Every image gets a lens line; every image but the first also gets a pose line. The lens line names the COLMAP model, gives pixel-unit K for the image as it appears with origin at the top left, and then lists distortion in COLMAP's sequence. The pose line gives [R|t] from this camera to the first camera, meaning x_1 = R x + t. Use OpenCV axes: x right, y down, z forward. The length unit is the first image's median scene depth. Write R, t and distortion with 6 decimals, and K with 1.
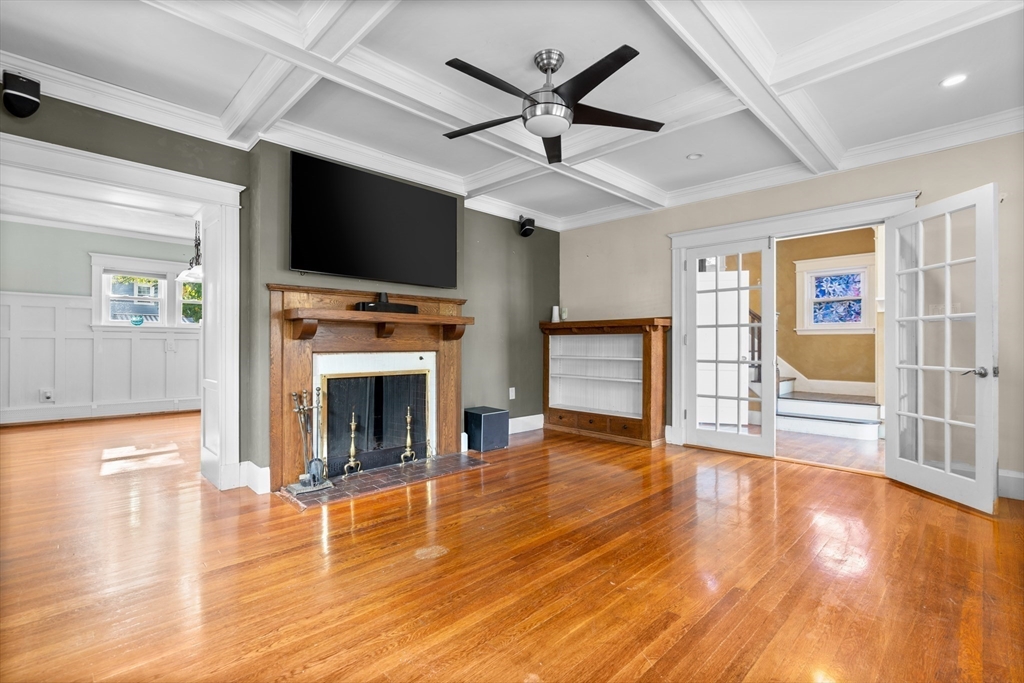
lens RADIAL K [[468.0, 0, 514.7], [0, 468.0, 346.9], [0, 0, 1]] dist [0.005010, 0.001063]
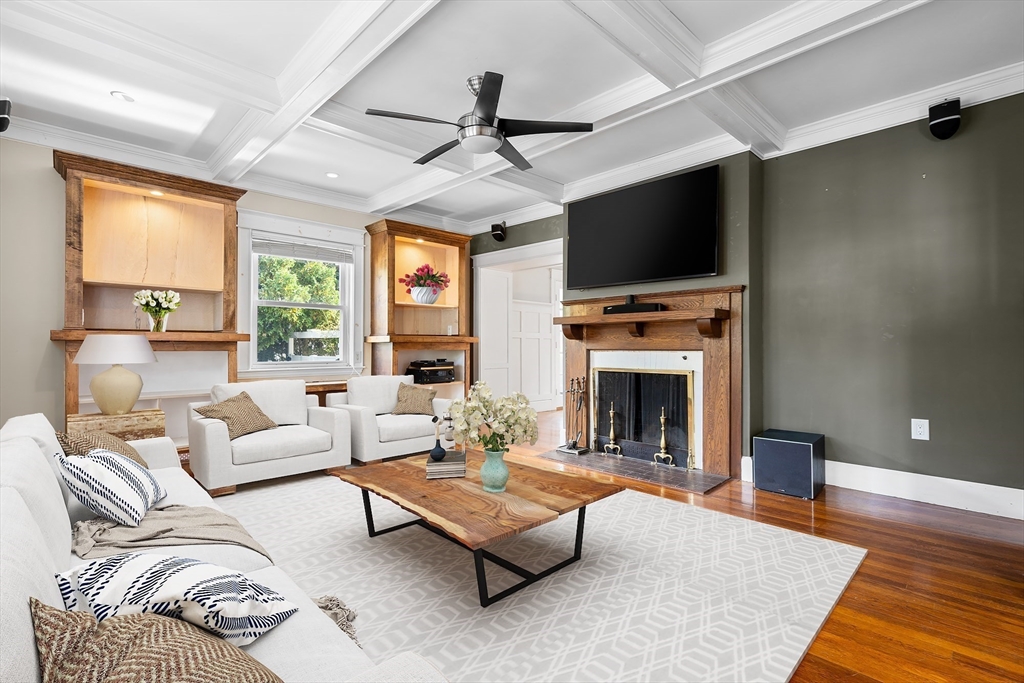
lens RADIAL K [[468.0, 0, 517.2], [0, 468.0, 337.7], [0, 0, 1]] dist [0.005010, 0.001063]
pose [[0.002041, -0.010865, -0.999939, 0.515627], [0.001564, 0.999940, -0.010862, -0.004138], [0.999997, -0.001542, 0.002058, 0.480931]]
